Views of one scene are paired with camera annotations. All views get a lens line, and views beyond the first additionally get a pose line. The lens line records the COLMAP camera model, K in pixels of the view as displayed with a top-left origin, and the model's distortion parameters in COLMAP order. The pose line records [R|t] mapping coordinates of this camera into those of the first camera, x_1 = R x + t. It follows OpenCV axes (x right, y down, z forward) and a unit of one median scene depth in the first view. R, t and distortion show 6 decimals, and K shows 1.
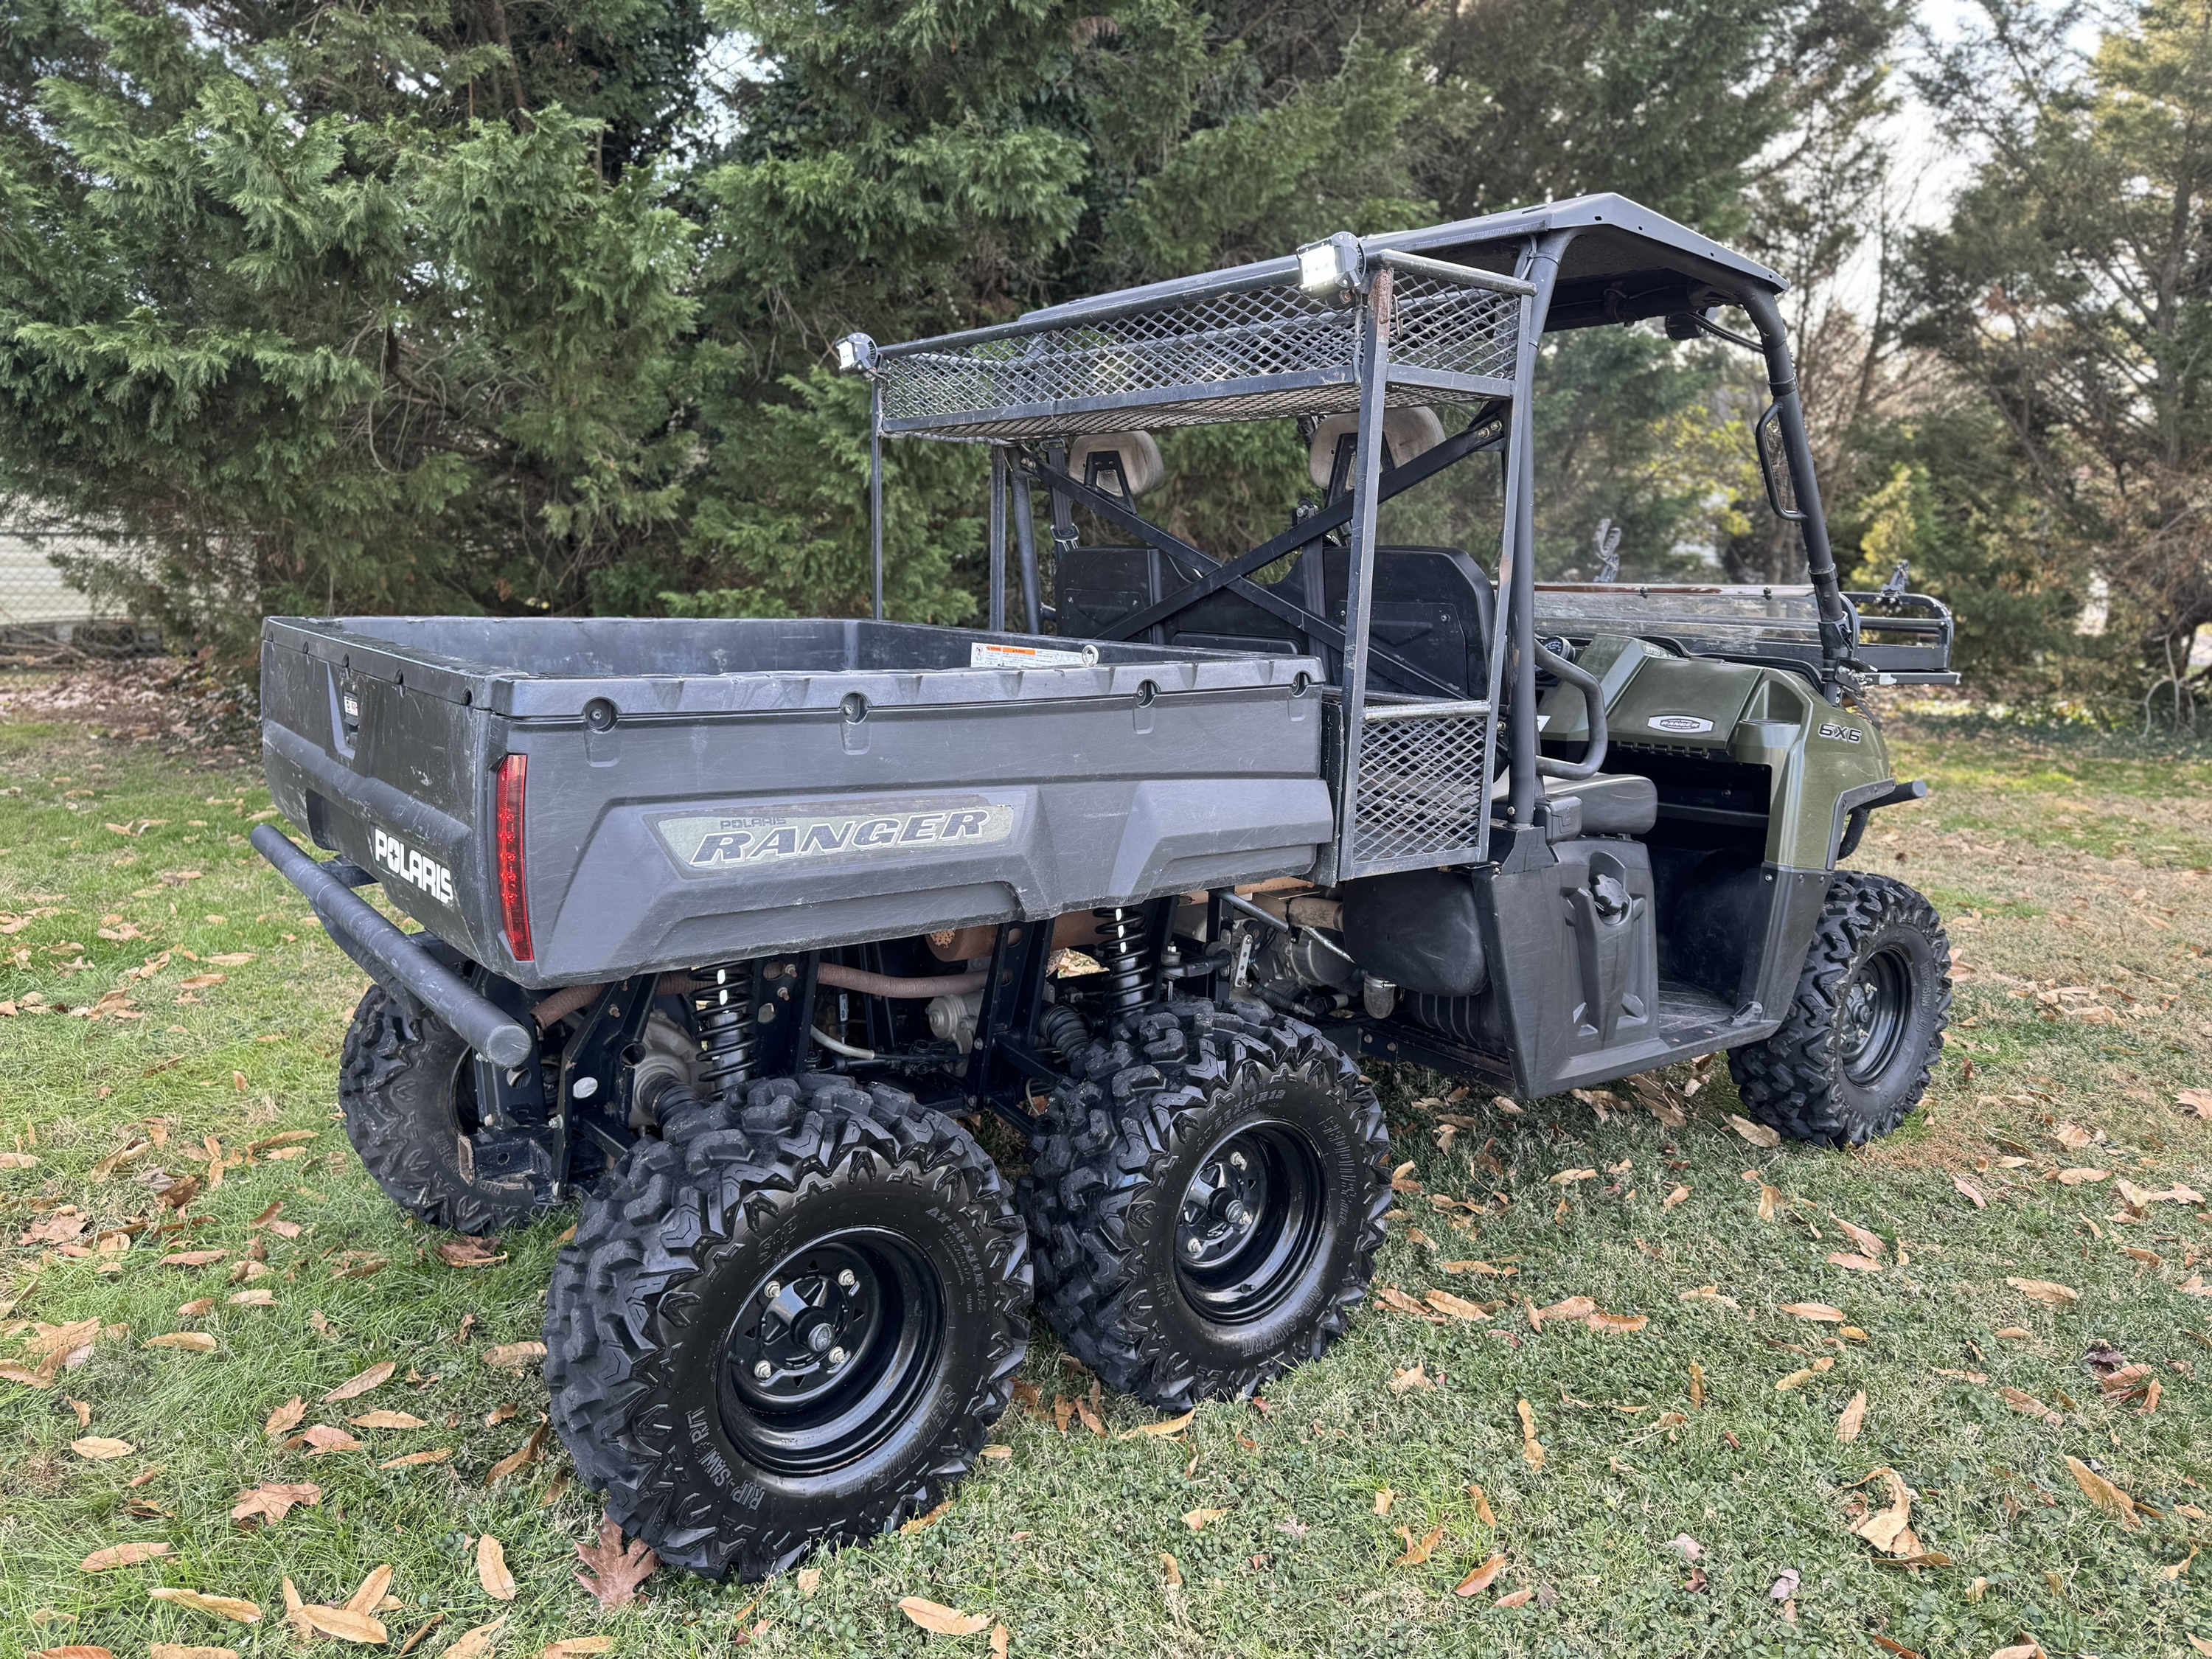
lens RADIAL K [[1537.3, 0, 1099.0], [0, 1537.3, 830.9], [0, 0, 1]] dist [0.022492, -0.023134]
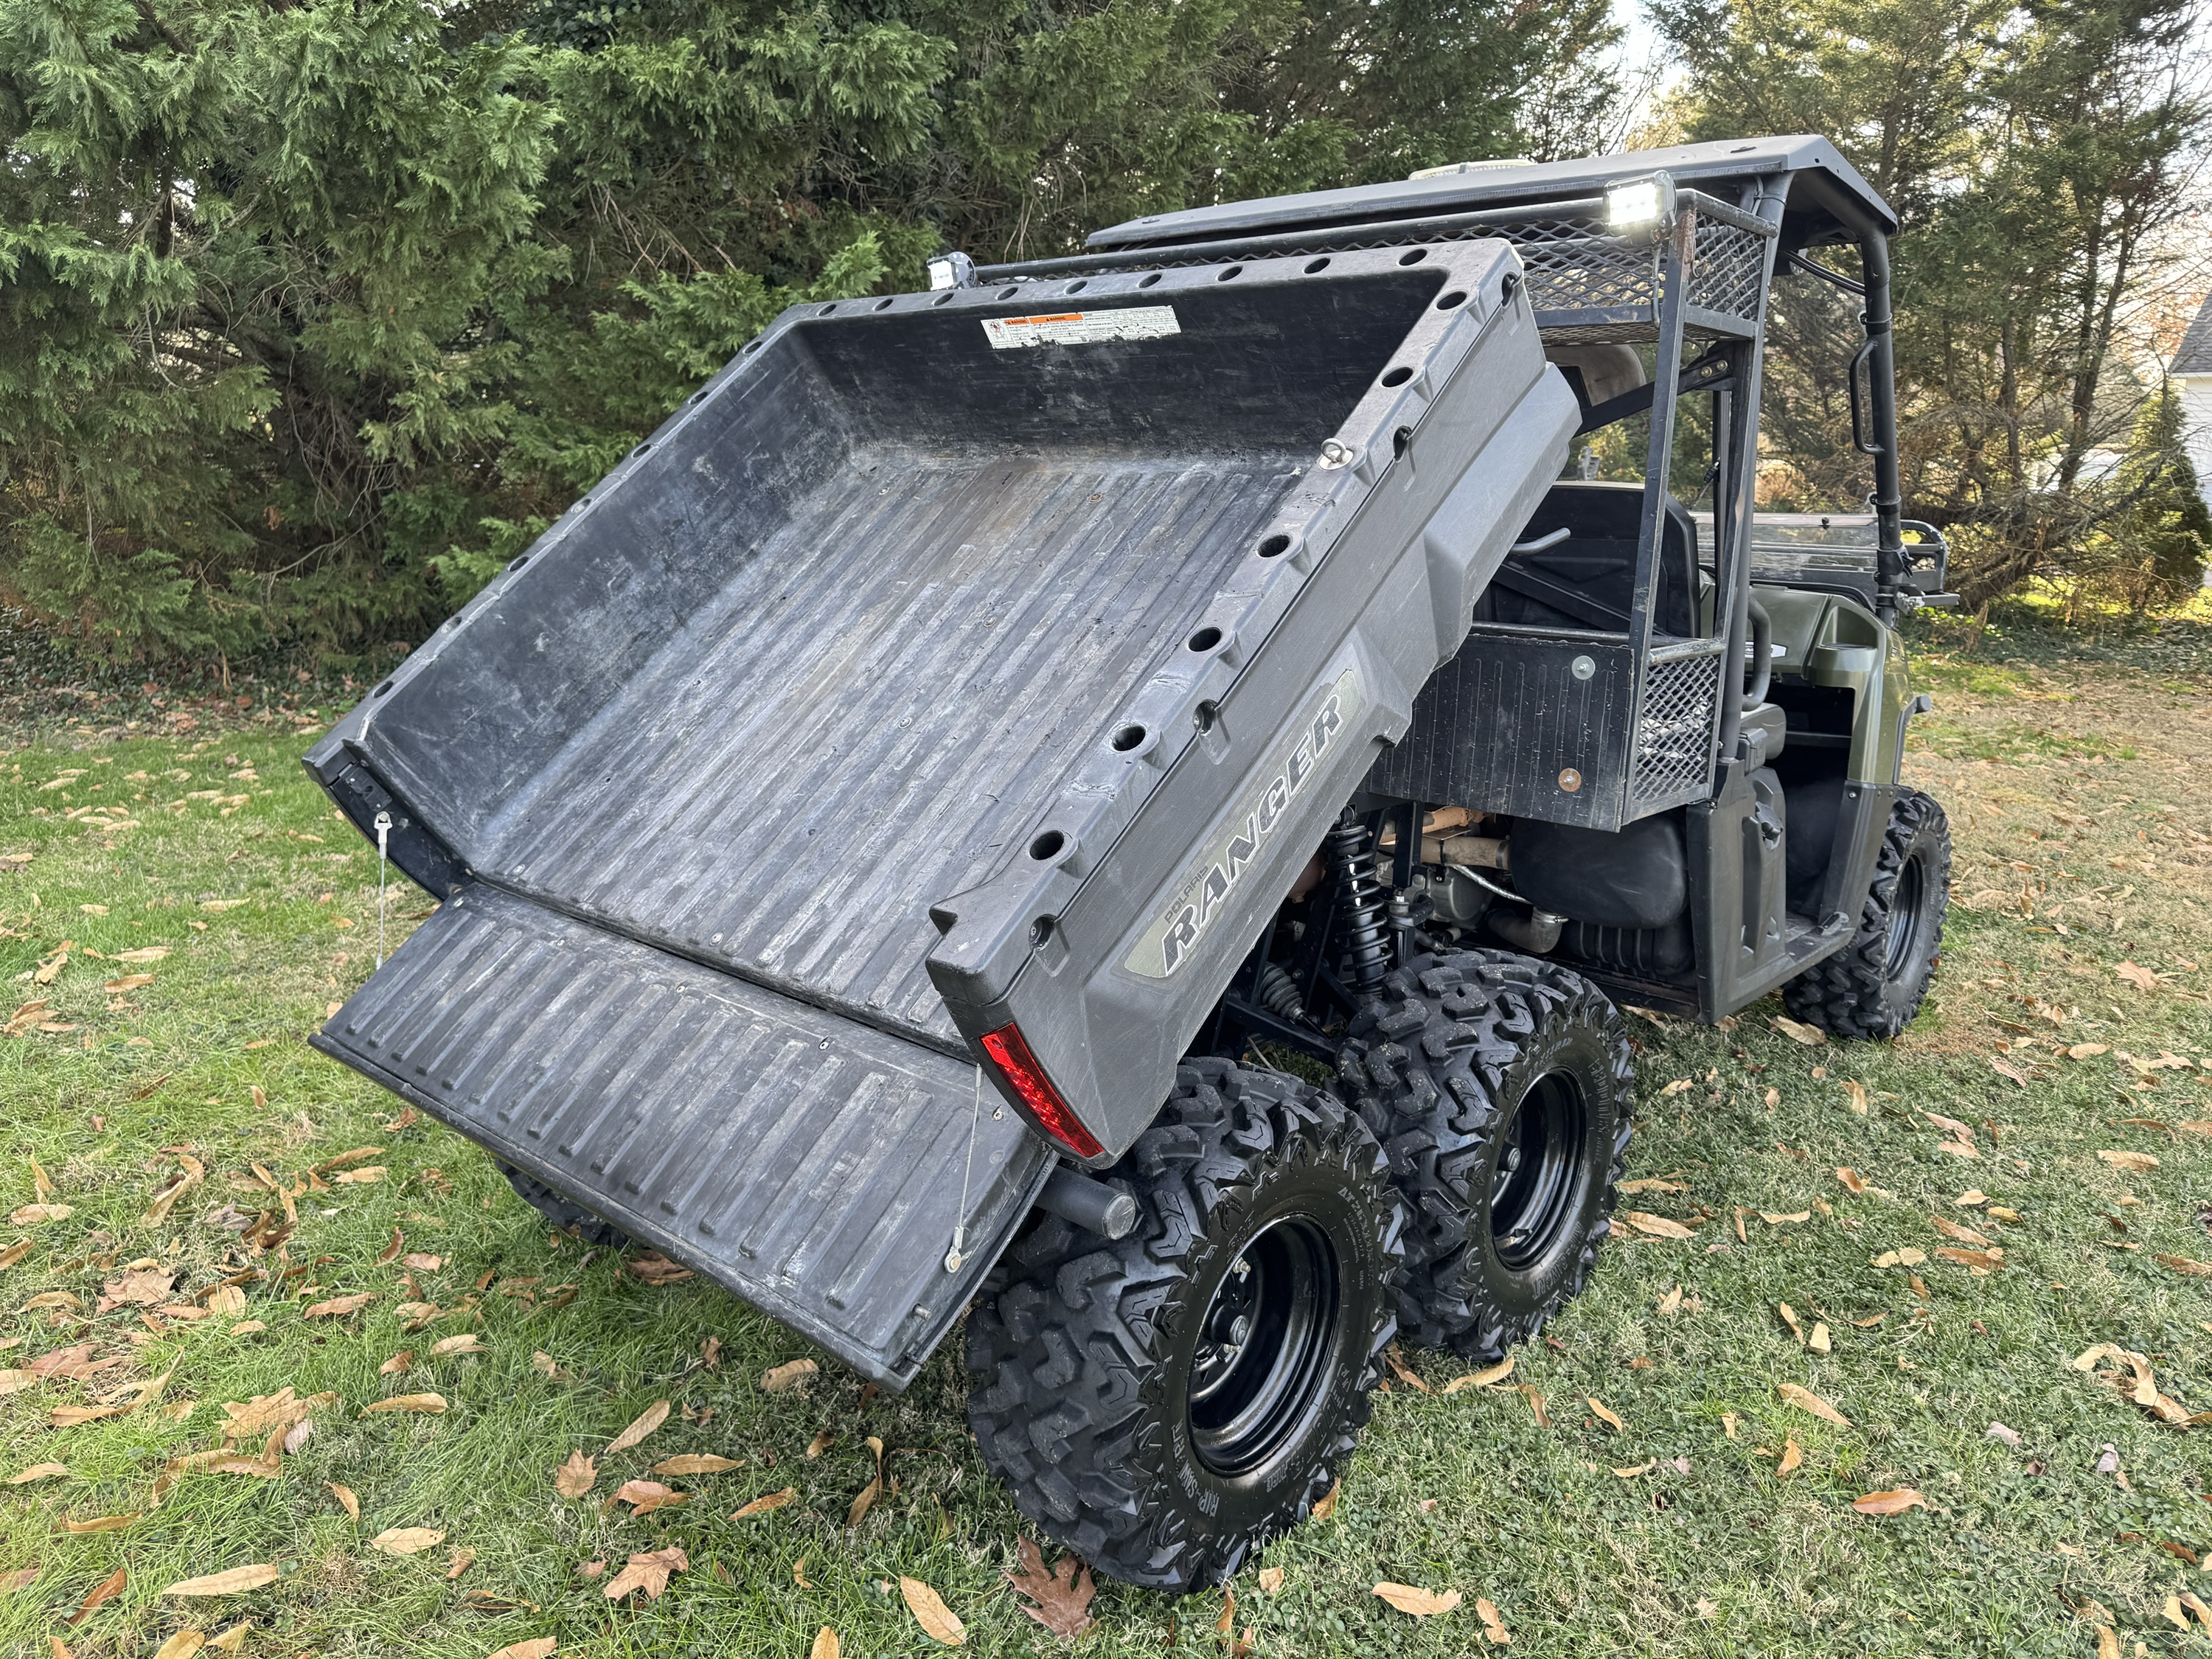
lens RADIAL K [[1541.6, 0, 1093.7], [0, 1541.6, 824.3], [0, 0, 1]] dist [0.010826, -0.008664]
pose [[0.981528, -0.046916, 0.185474, -0.185130], [0.037426, 0.997821, 0.054344, -0.018132], [-0.187620, -0.046399, 0.981145, 0.037528]]
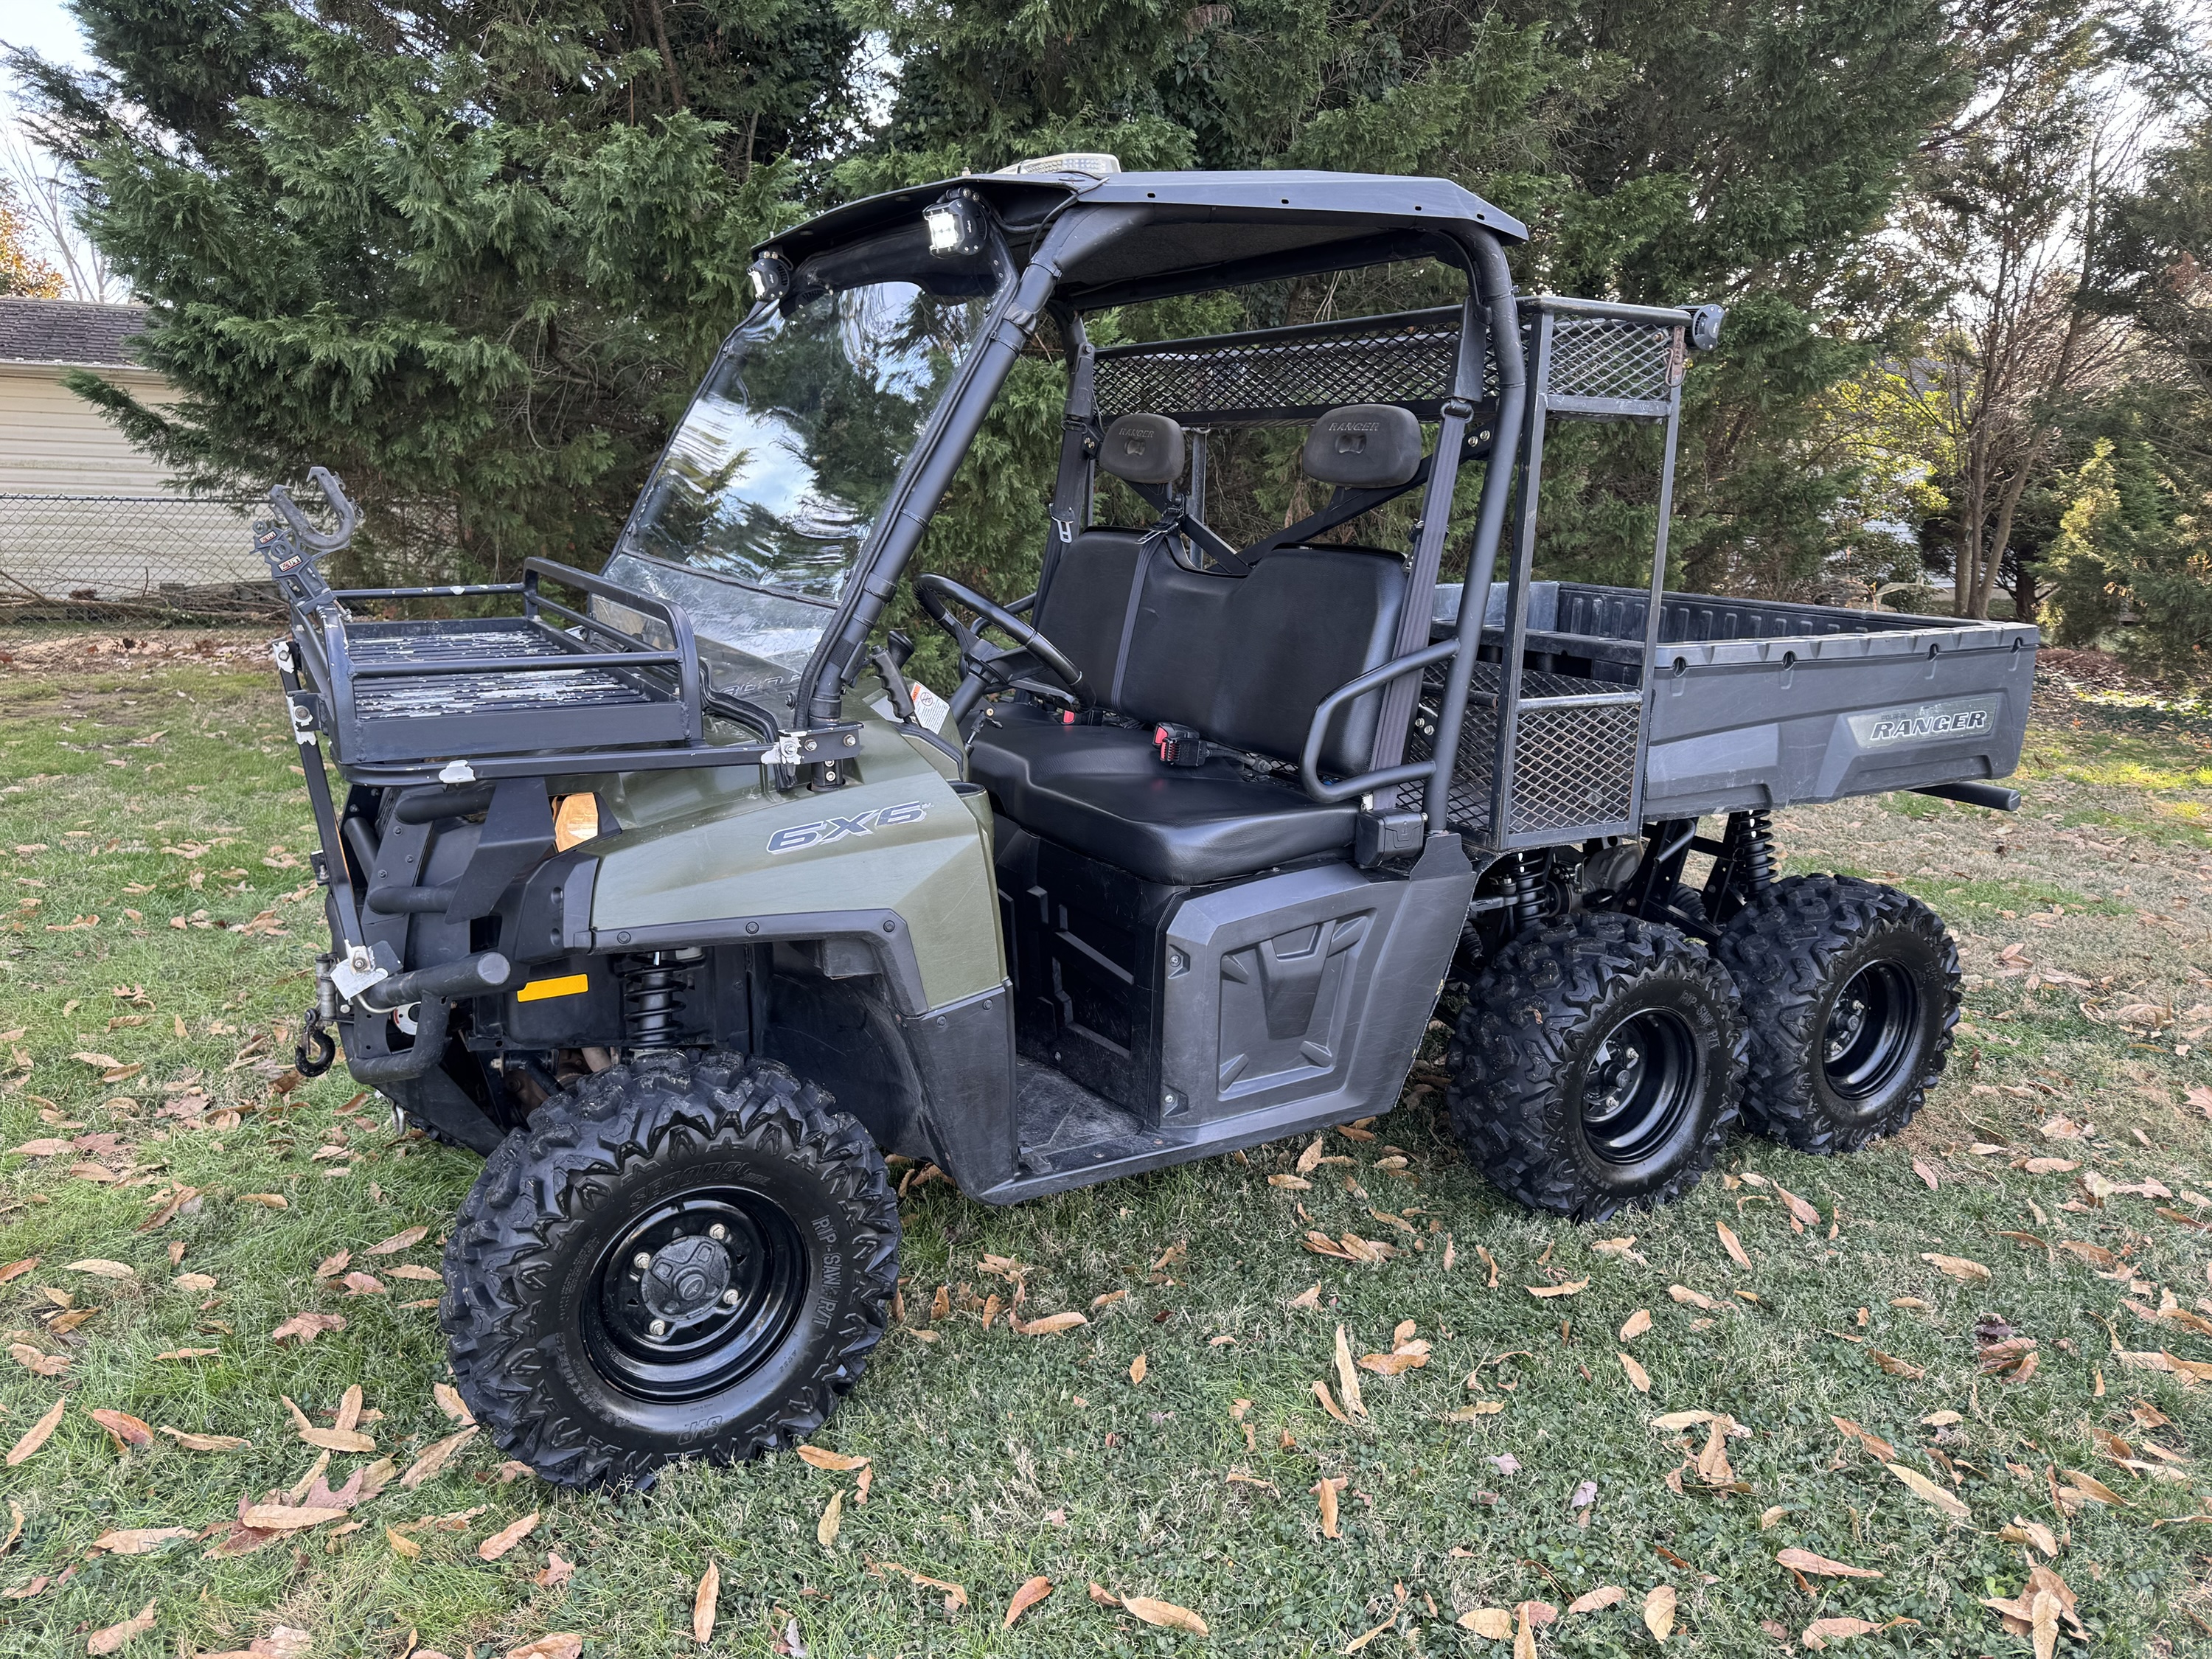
lens RADIAL K [[1541.6, 0, 1093.7], [0, 1541.6, 824.3], [0, 0, 1]] dist [0.010826, -0.008664]
pose [[0.992478, 0.031851, -0.118210, 0.090228], [-0.030022, 0.999401, 0.017226, 0.001153], [0.118688, -0.013548, 0.992839, -0.052460]]
